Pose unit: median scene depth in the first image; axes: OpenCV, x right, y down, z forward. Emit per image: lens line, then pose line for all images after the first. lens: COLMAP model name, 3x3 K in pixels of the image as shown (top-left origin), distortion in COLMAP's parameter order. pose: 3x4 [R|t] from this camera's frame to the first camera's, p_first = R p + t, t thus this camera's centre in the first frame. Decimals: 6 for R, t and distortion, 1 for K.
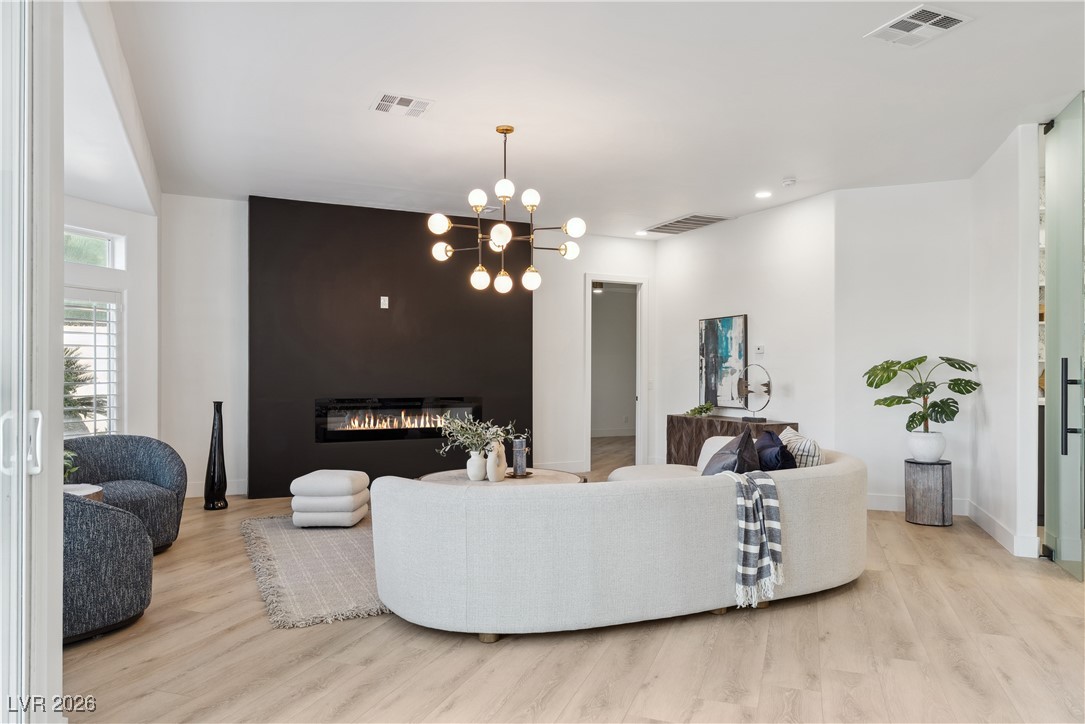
lens RADIAL K [[727.6, 0, 551.0], [0, 727.6, 368.4], [0, 0, 1]] dist [0.001738, -0.007304]
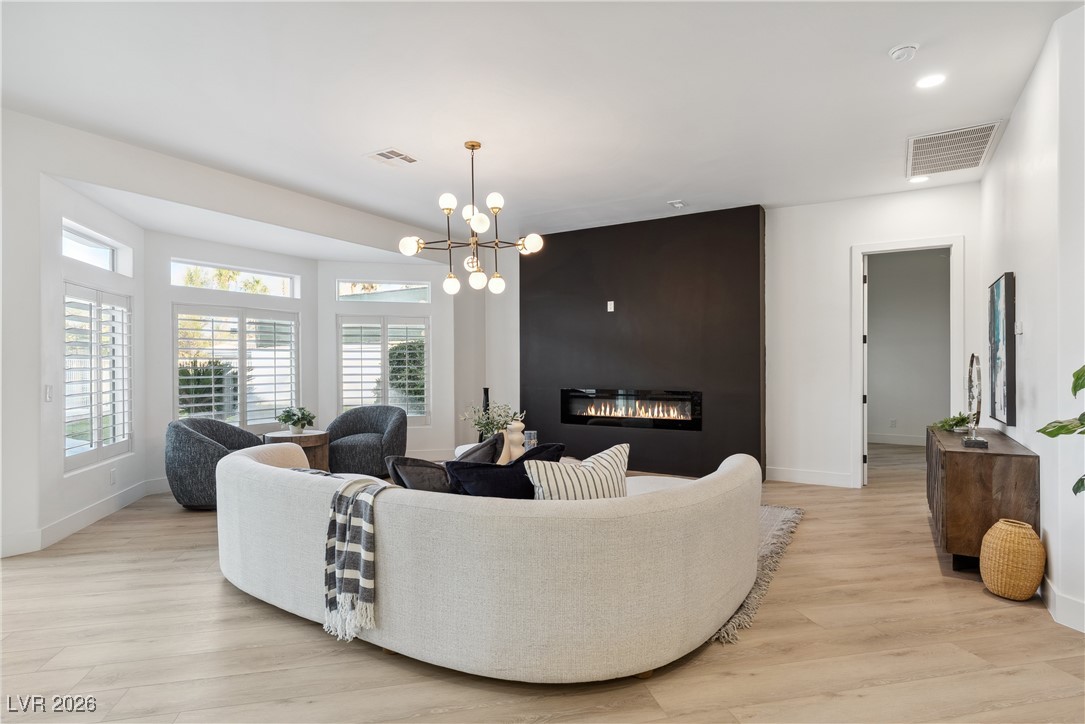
lens RADIAL K [[582.0, 0, 537.9], [0, 582.0, 363.4], [0, 0, 1]] dist [0.004605, 0.000131]
pose [[0.535376, -0.007474, -0.844581, 0.510484], [0.006739, 0.999967, -0.004577, 0.003062], [0.844587, -0.003241, 0.535409, 0.428707]]
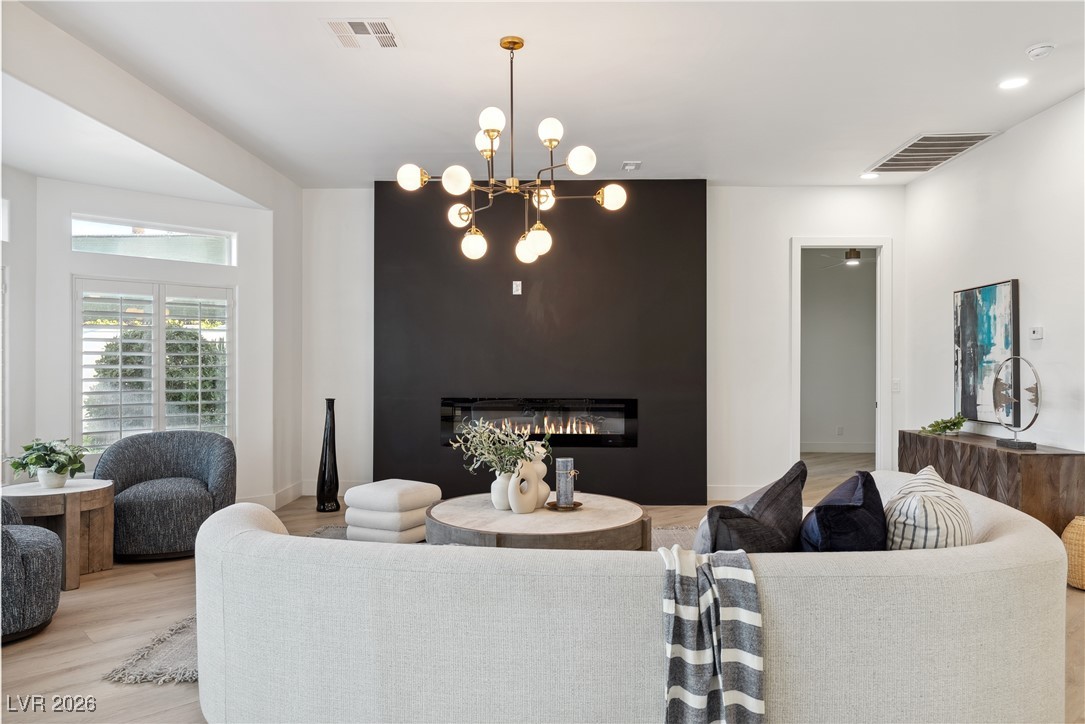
lens RADIAL K [[748.4, 0, 540.5], [0, 748.4, 359.3], [0, 0, 1]] dist [-0.003194, 0.007636]
pose [[0.881692, -0.004208, -0.471806, 0.226801], [0.000810, 0.999972, -0.007405, 0.001187], [0.471824, 0.006147, 0.881671, 0.237849]]
